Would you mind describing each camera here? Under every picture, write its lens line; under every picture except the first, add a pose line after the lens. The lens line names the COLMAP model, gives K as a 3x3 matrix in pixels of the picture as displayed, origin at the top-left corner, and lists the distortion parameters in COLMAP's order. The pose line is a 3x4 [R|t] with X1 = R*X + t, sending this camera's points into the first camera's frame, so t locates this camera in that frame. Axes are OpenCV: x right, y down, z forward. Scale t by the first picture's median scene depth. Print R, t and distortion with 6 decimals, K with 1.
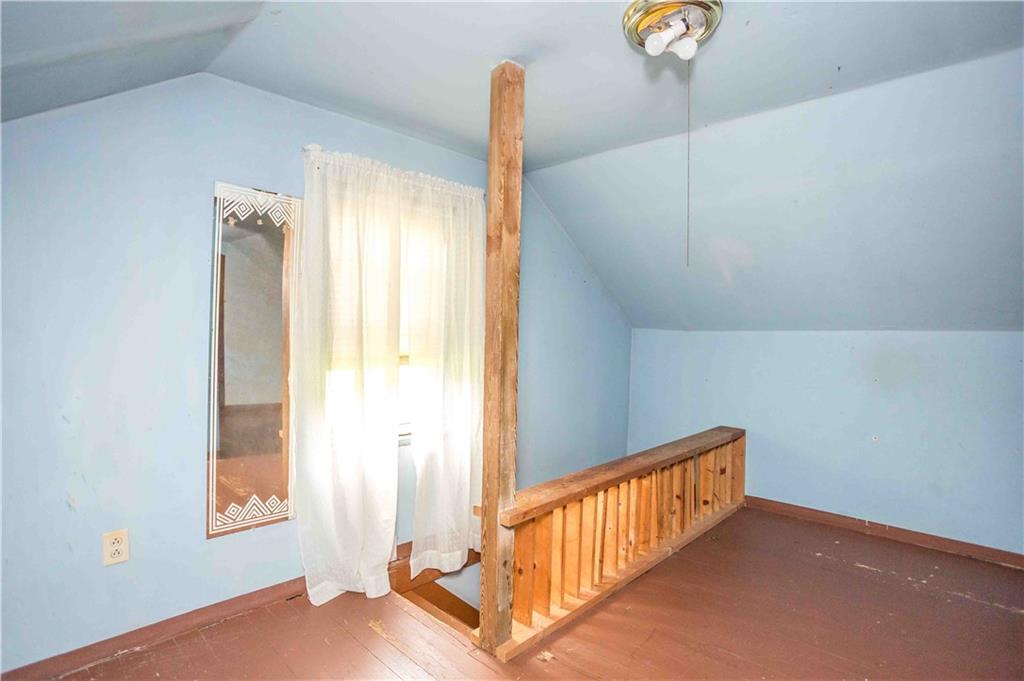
lens RADIAL K [[504.1, 0, 512.5], [0, 504.1, 336.7], [0, 0, 1]] dist [-0.075153, 0.030890]
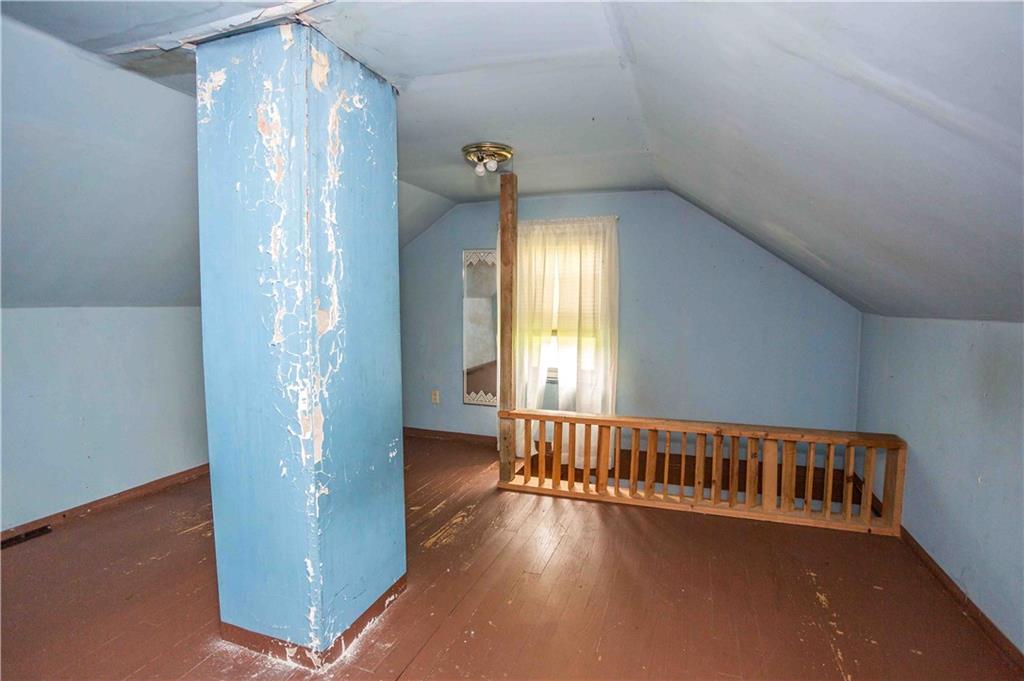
lens RADIAL K [[504.1, 0, 512.8], [0, 504.1, 341.0], [0, 0, 1]] dist [-0.075153, 0.030890]
pose [[0.418834, 0.050816, -0.906640, 1.574700], [-0.006998, 0.998584, 0.052737, -0.017609], [0.908036, -0.015743, 0.418596, 0.196347]]
